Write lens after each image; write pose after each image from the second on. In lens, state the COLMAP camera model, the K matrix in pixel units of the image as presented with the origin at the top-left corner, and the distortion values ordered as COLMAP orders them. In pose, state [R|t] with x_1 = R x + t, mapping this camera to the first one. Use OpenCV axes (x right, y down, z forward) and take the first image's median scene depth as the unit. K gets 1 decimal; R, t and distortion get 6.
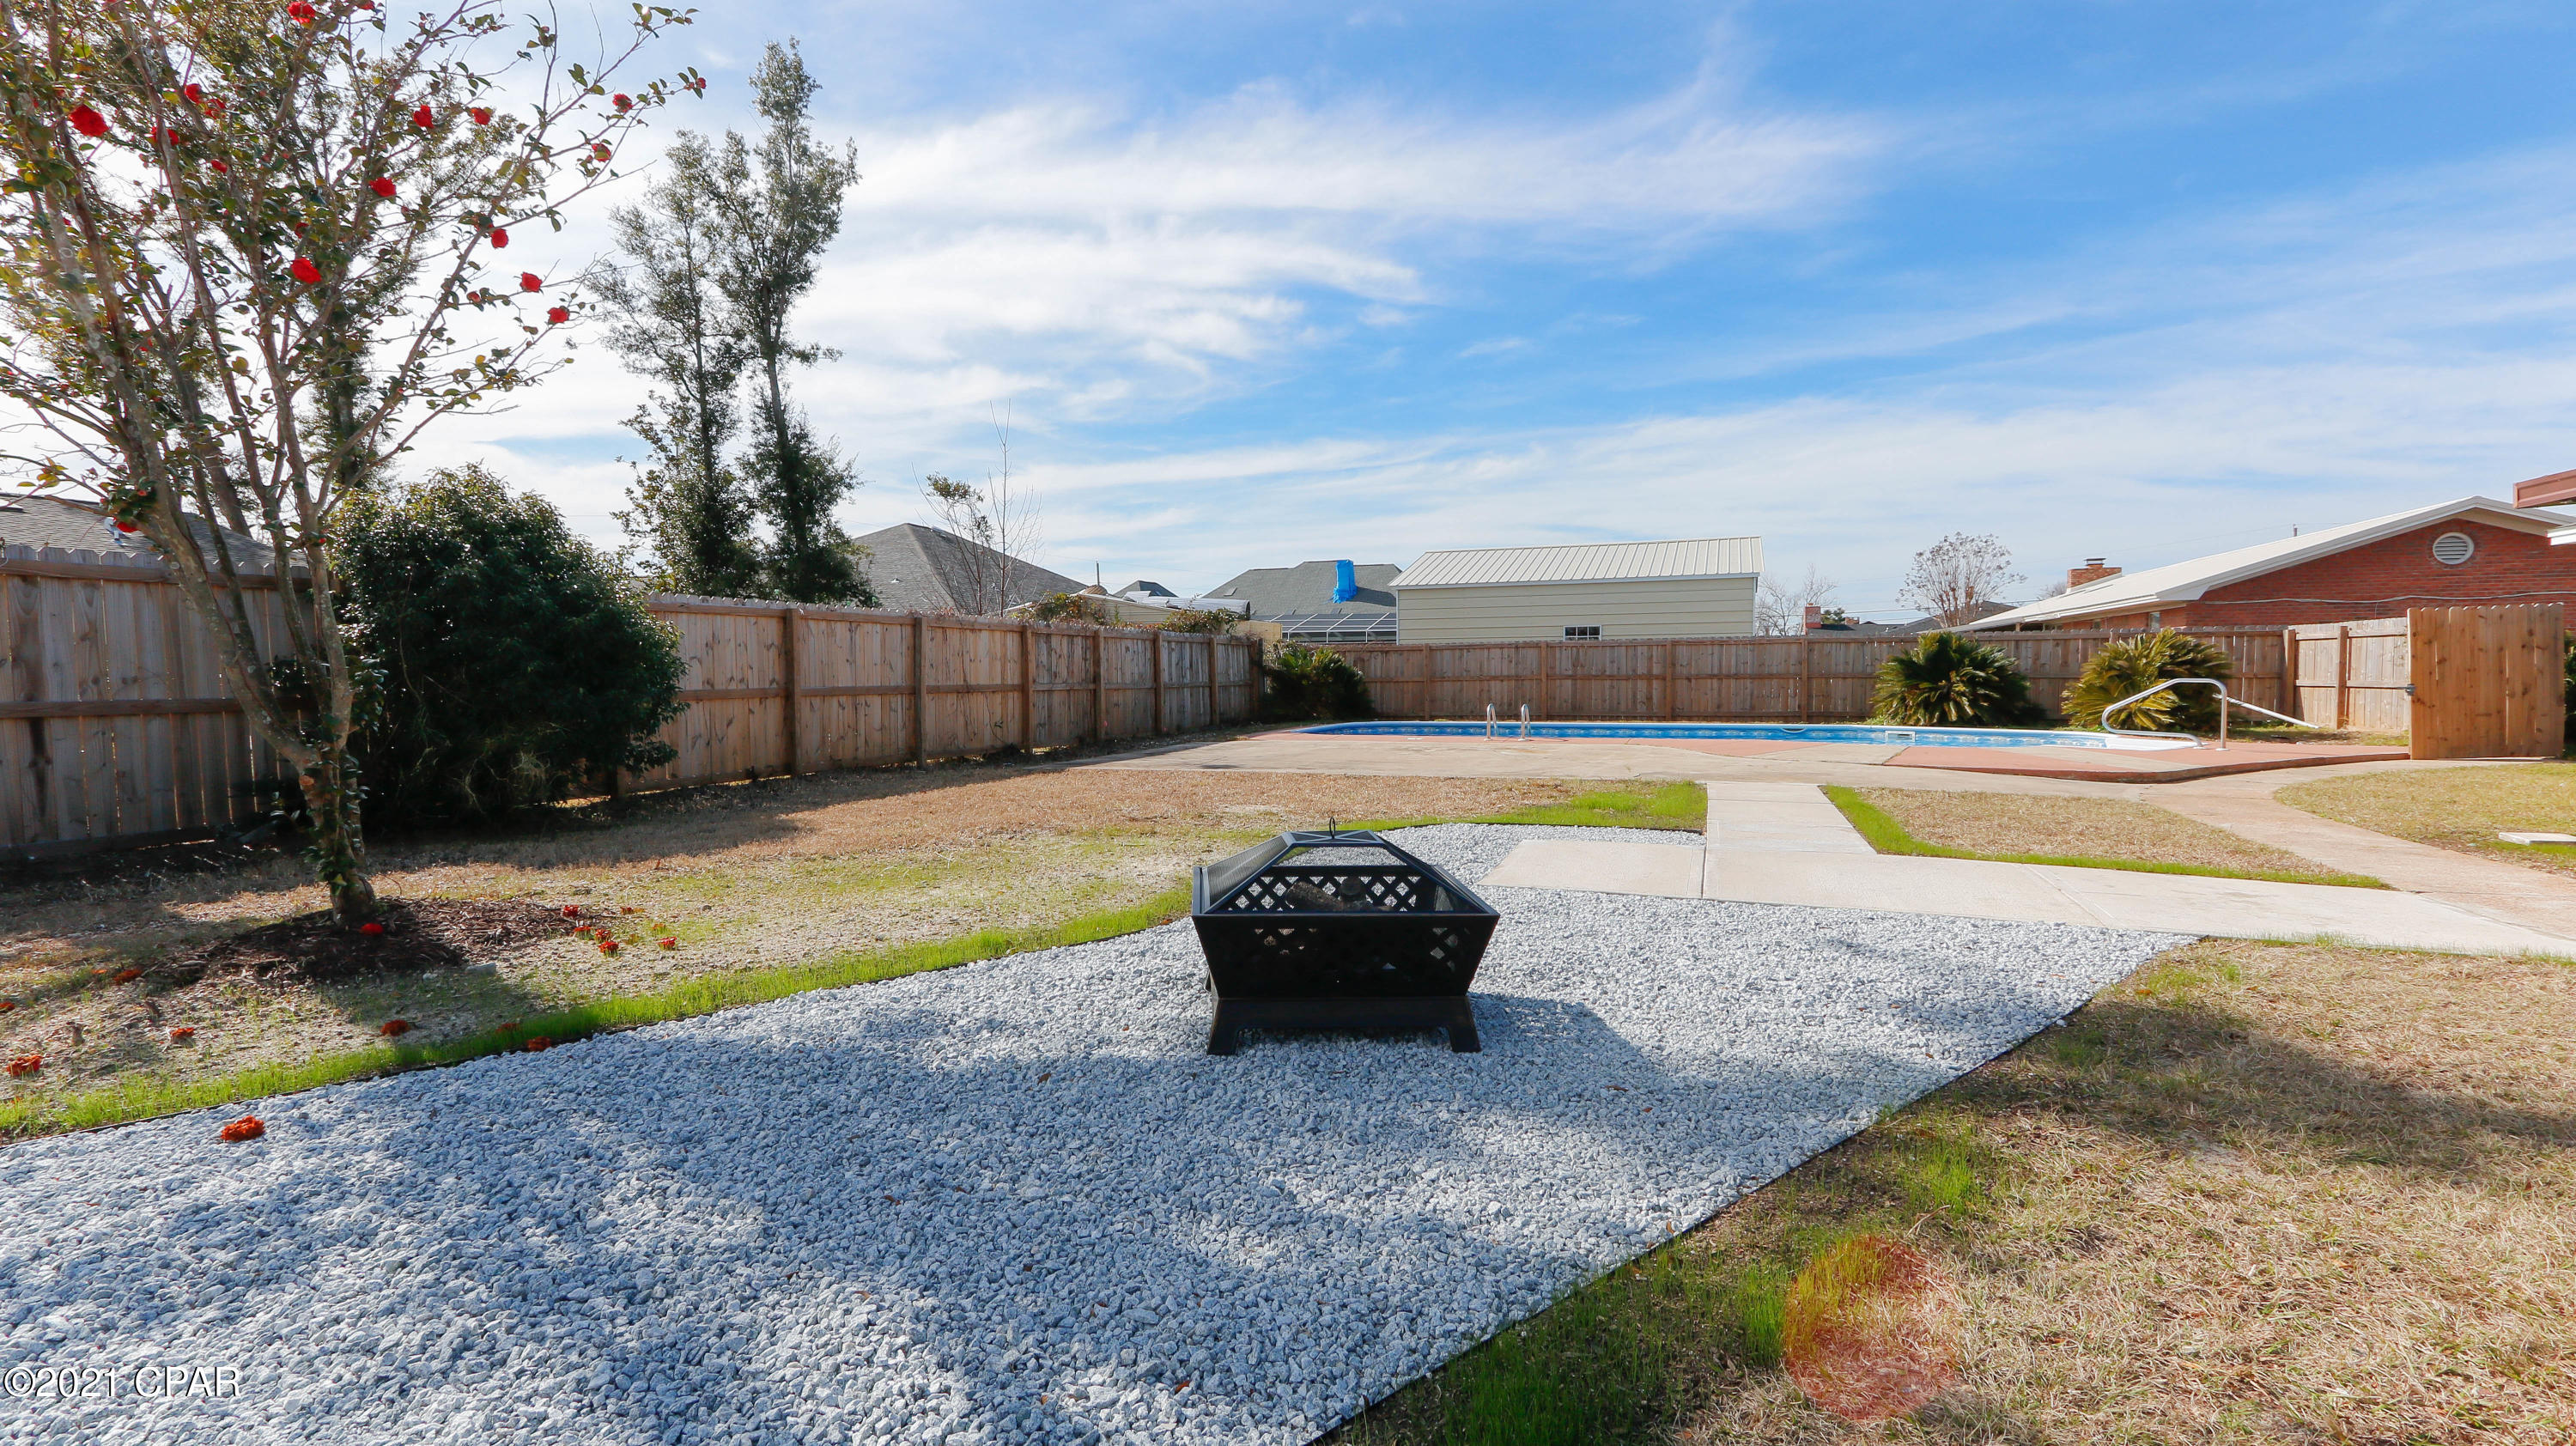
lens RADIAL K [[1204.3, 0, 1288.0], [0, 1204.3, 723.0], [0, 0, 1]] dist [0.018387, 0.000048]
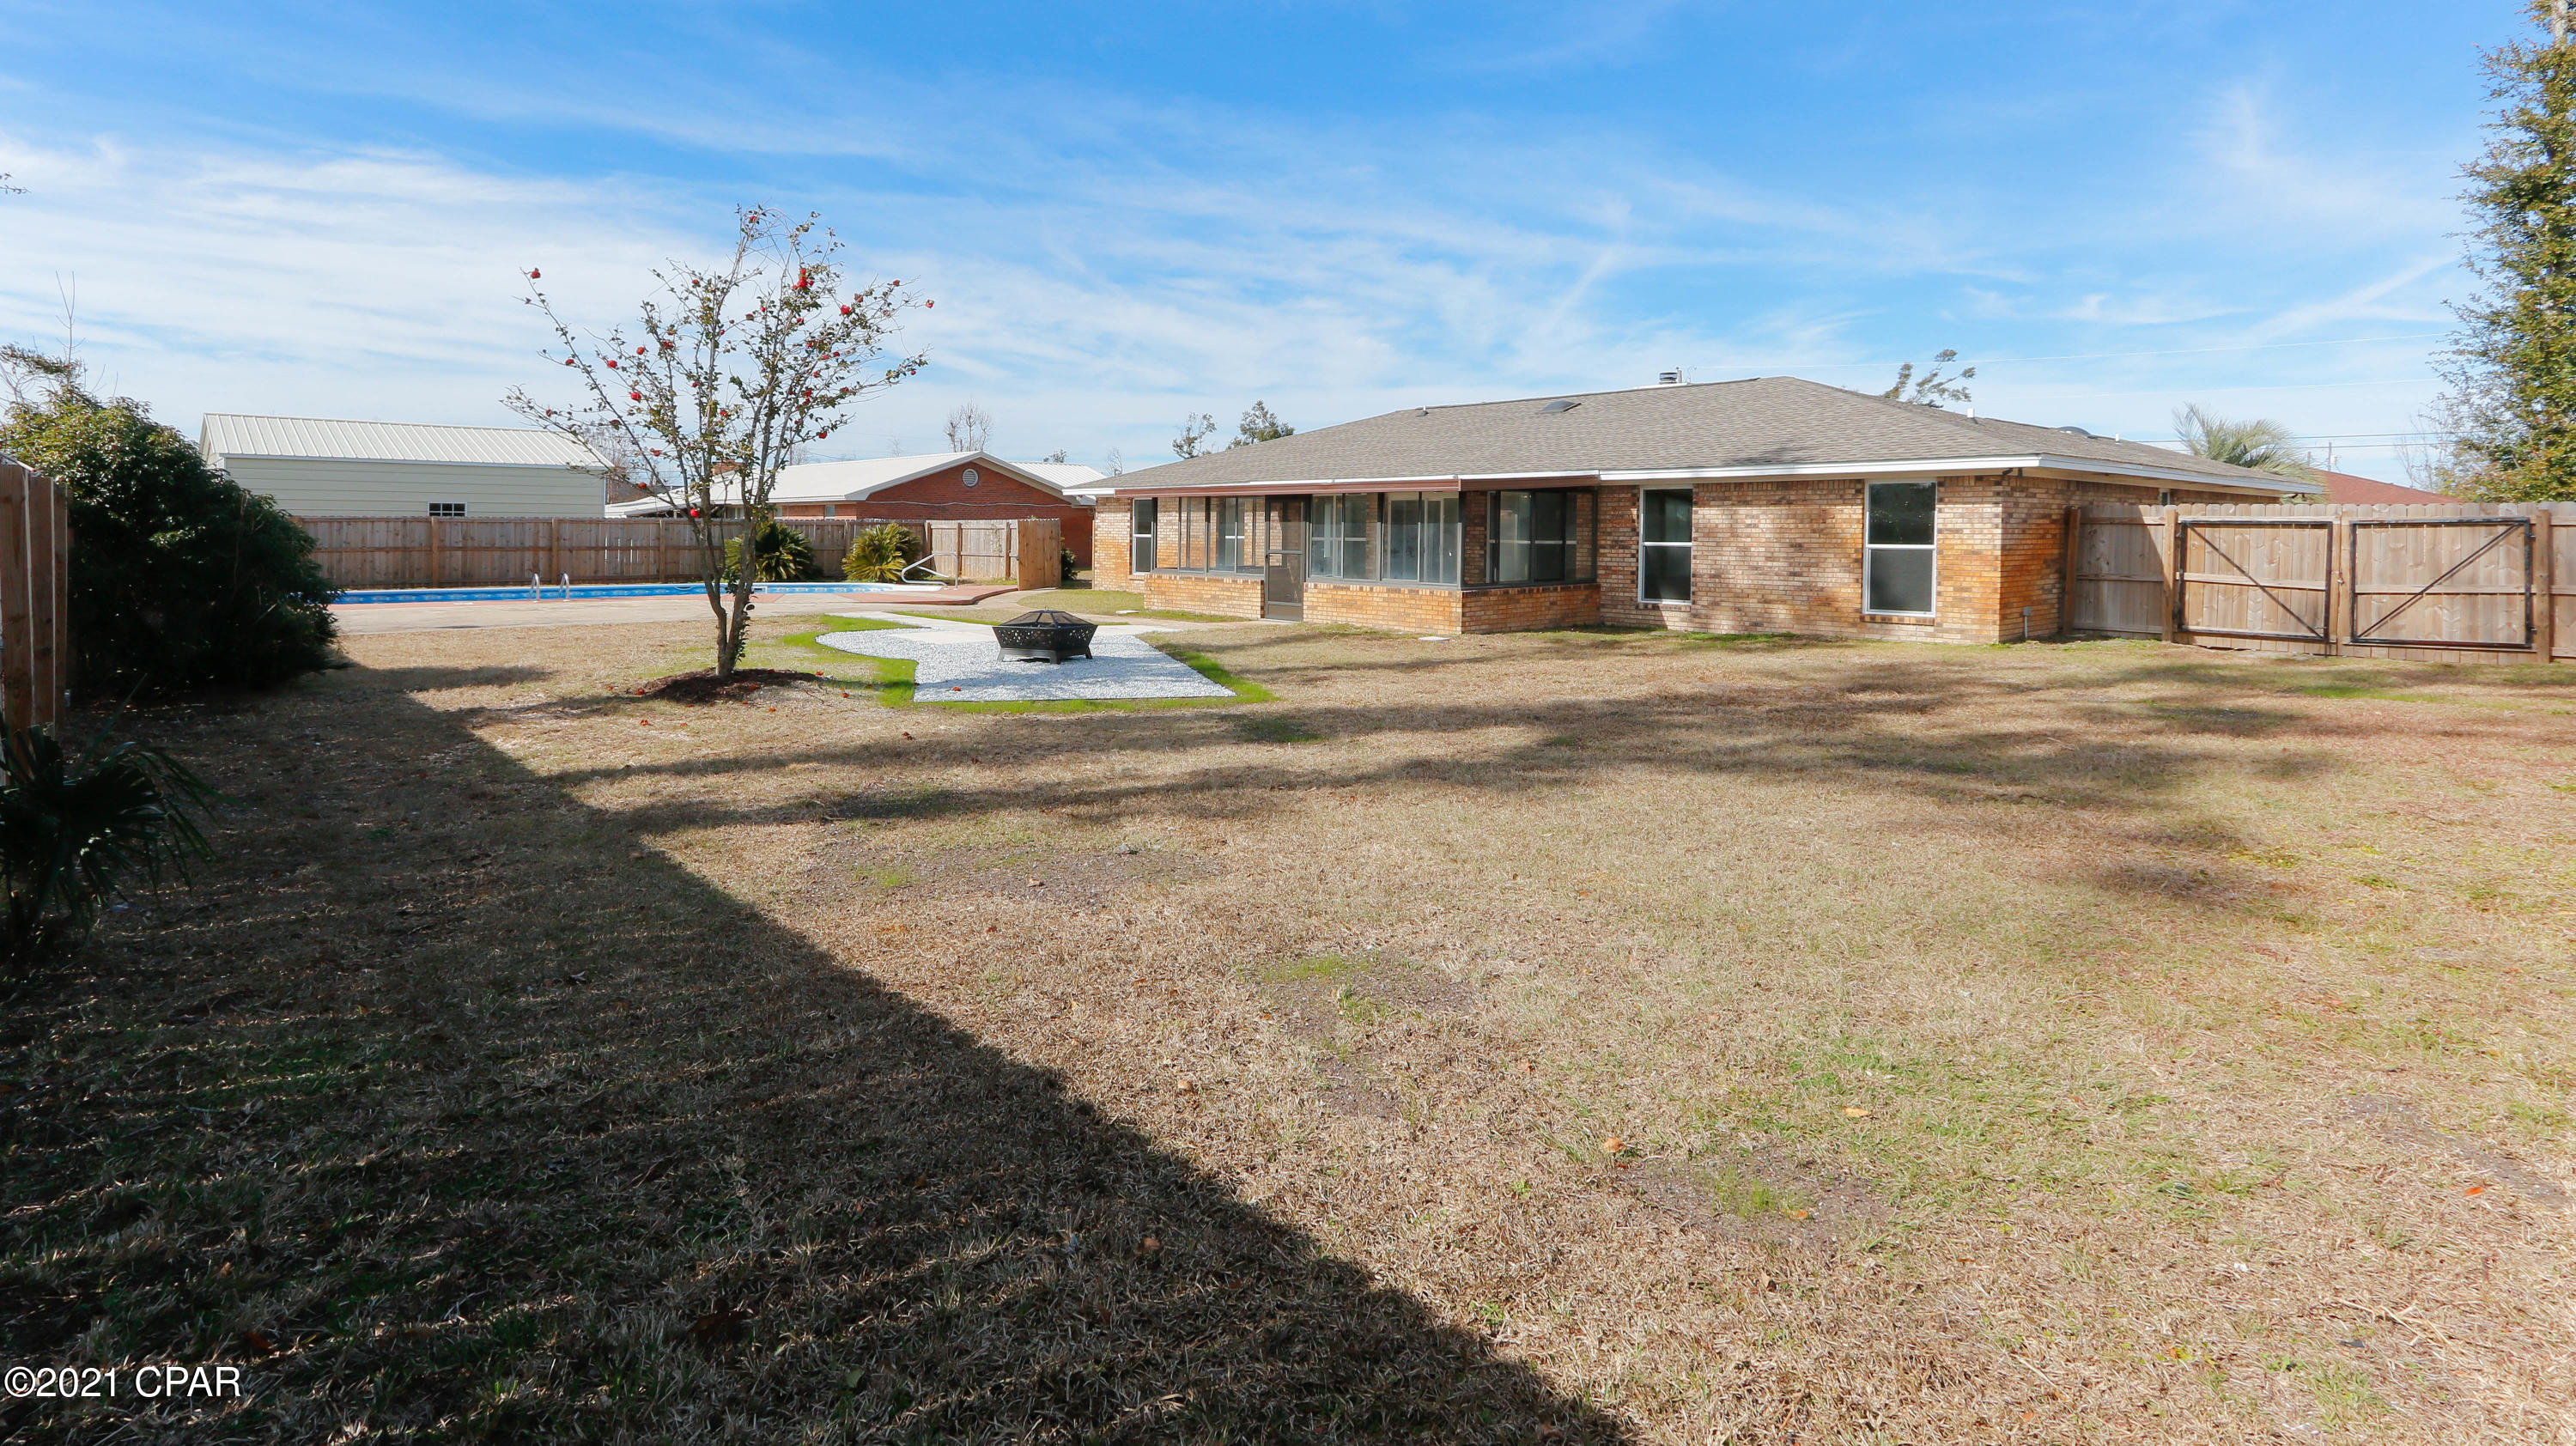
lens RADIAL K [[1224.8, 0, 1279.8], [0, 1224.8, 536.3], [0, 0, 1]] dist [-0.000017, 0.000052]
pose [[0.436891, 0.006461, 0.899491, -0.544164], [0.026109, 0.999462, -0.019860, -0.007834], [-0.899135, 0.032162, 0.436488, -0.230047]]
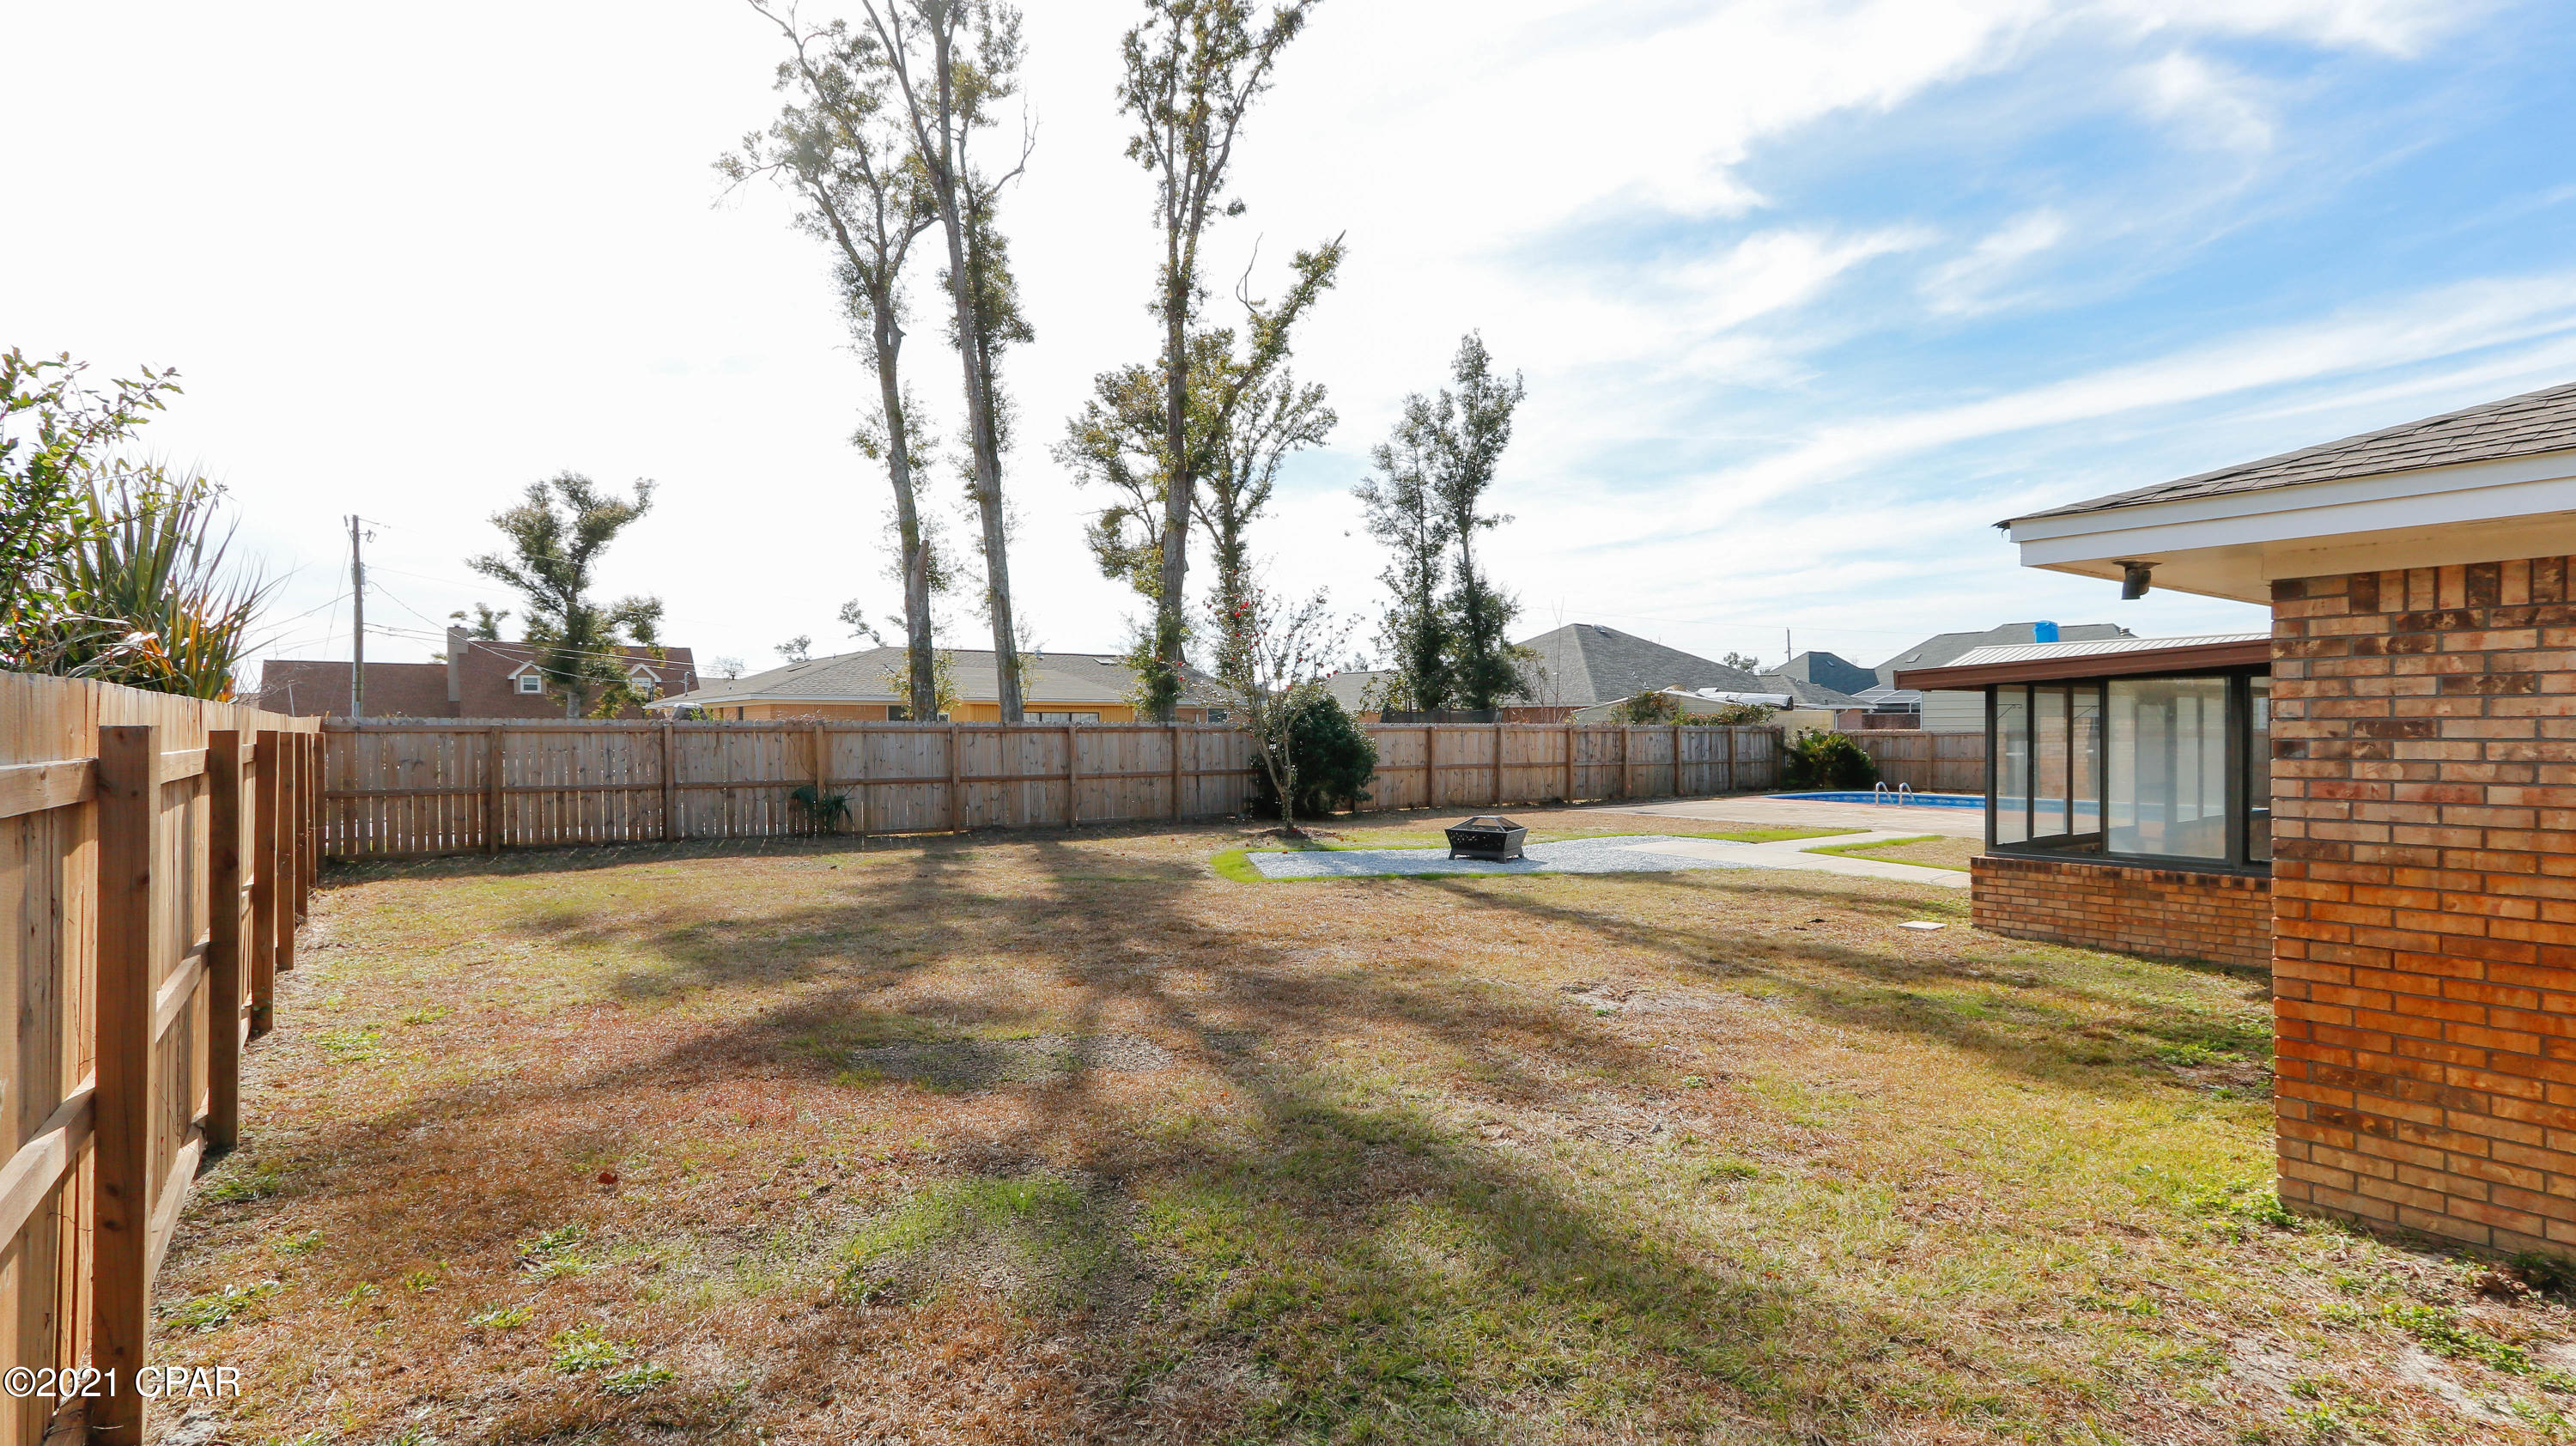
lens RADIAL K [[1260.0, 0, 1276.8], [0, 1260.0, 719.9], [0, 0, 1]] dist [0.017089, 0.000356]
pose [[0.830804, 0.001939, -0.556562, 0.342515], [-0.028064, 0.998868, -0.038413, -0.009566], [0.555857, 0.047533, 0.829918, -0.563669]]
